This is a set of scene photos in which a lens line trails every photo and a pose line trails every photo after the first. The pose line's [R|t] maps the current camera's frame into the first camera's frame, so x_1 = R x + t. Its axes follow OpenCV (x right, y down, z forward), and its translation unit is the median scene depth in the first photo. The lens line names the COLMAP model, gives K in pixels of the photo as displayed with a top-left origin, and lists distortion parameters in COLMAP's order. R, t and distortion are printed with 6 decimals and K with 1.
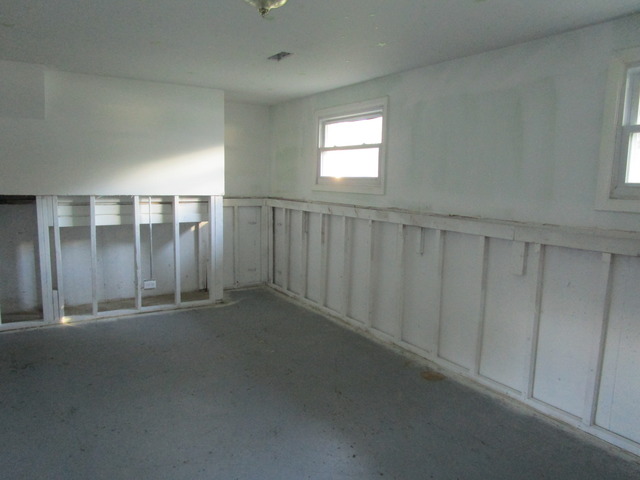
lens RADIAL K [[457.2, 0, 316.4], [0, 457.2, 242.1], [0, 0, 1]] dist [-0.023283, 0.001842]
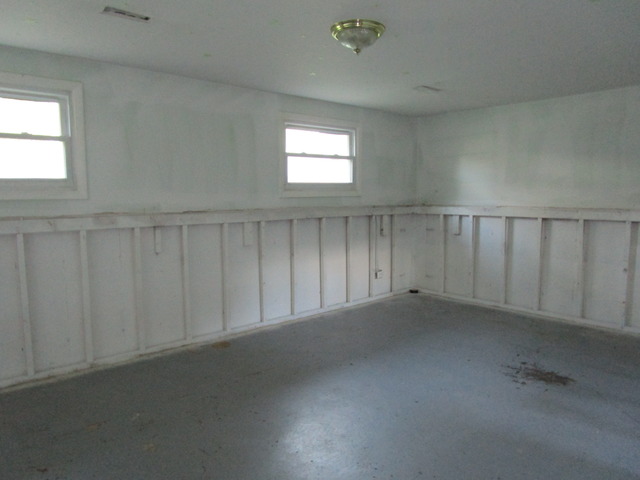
lens RADIAL K [[457.2, 0, 316.4], [0, 457.2, 242.1], [0, 0, 1]] dist [-0.023283, 0.001842]
pose [[-0.160443, -0.124853, 0.979117, -0.949727], [0.138987, 0.979227, 0.147642, -0.114960], [-0.977211, 0.159772, -0.139757, 0.904671]]
